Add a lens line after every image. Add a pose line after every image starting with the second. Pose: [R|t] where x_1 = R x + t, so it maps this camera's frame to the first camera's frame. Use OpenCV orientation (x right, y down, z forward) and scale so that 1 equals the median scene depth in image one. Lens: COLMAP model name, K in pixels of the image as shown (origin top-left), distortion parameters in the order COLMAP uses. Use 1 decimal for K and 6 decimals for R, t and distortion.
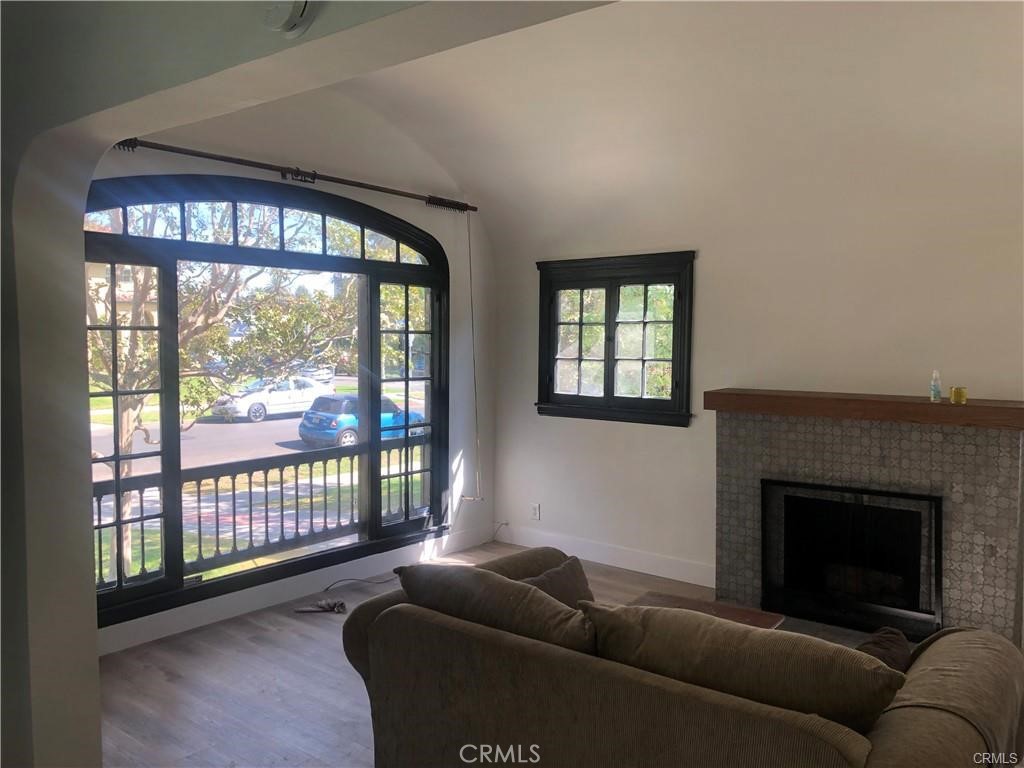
lens RADIAL K [[827.4, 0, 512.0], [0, 827.4, 384.0], [0, 0, 1]] dist [0.076460, -0.146567]
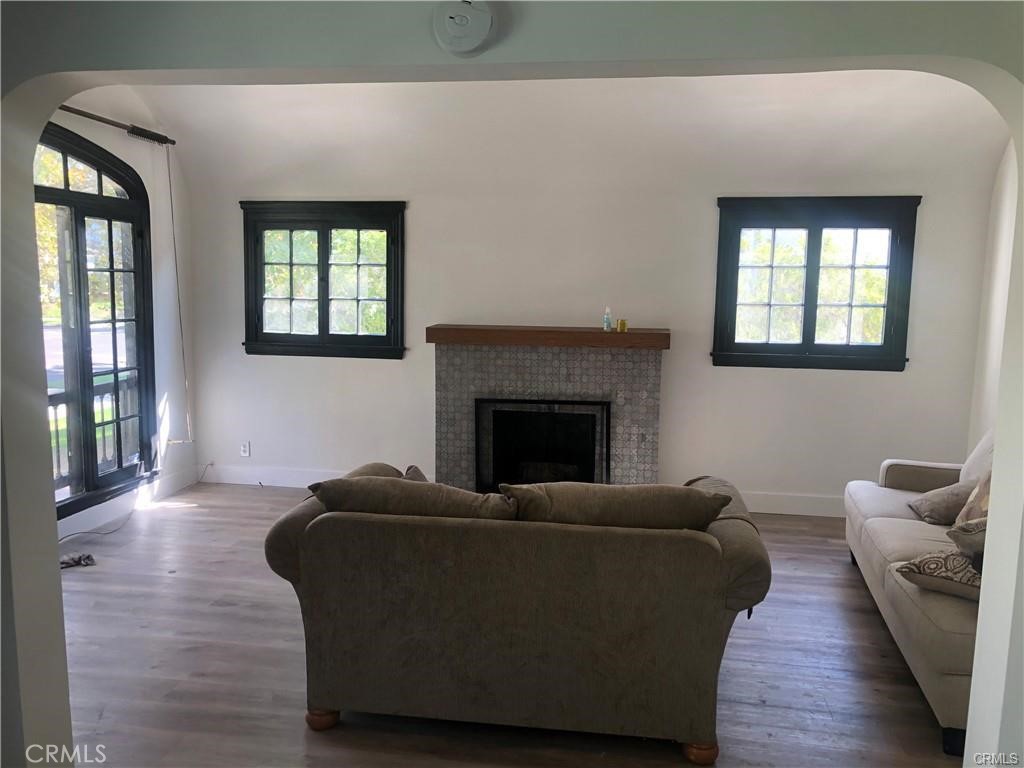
lens RADIAL K [[827.4, 0, 512.0], [0, 827.4, 384.0], [0, 0, 1]] dist [0.076460, -0.146567]
pose [[0.866083, -0.054494, 0.496921, -0.226230], [0.017374, 0.996721, 0.079022, -0.001009], [-0.499598, -0.059806, 0.864190, -0.057099]]
